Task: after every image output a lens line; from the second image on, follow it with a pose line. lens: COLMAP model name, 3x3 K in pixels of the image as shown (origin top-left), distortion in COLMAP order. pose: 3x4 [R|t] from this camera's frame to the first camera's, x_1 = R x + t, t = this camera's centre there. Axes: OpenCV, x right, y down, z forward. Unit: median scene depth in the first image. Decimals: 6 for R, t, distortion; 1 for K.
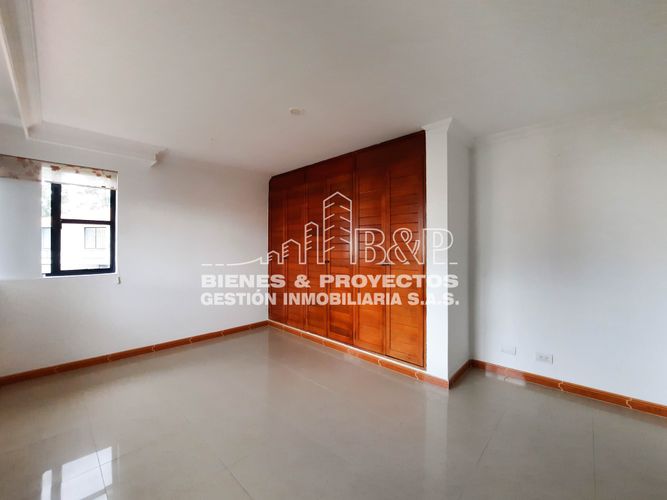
lens RADIAL K [[279.5, 0, 327.0], [0, 279.5, 245.6], [0, 0, 1]] dist [-0.015477, -0.000946]
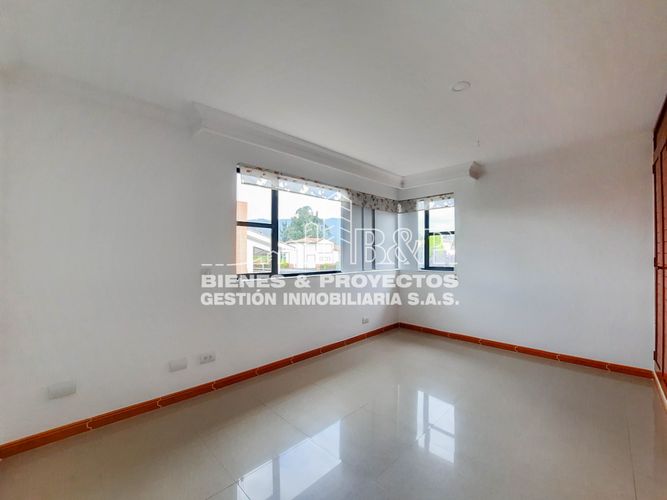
lens RADIAL K [[279.5, 0, 335.7], [0, 279.5, 251.8], [0, 0, 1]] dist [-0.015477, -0.000946]
pose [[-0.010311, -0.008593, -0.999910, 0.534815], [0.005439, 0.999948, -0.008650, 0.017482], [0.999932, -0.005528, -0.010264, 0.460940]]
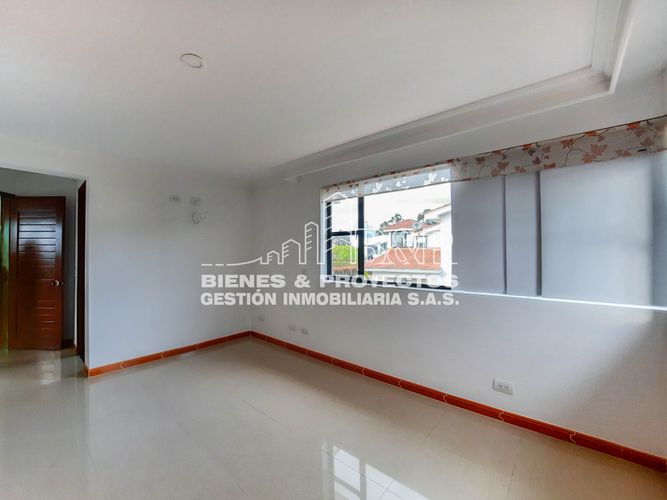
lens RADIAL K [[279.5, 0, 329.4], [0, 279.5, 254.5], [0, 0, 1]] dist [-0.015477, -0.000946]
pose [[-0.998305, -0.008382, -0.057592, -0.309809], [-0.007930, 0.999936, -0.008060, 0.004376], [0.057656, -0.007590, -0.998308, 1.260910]]
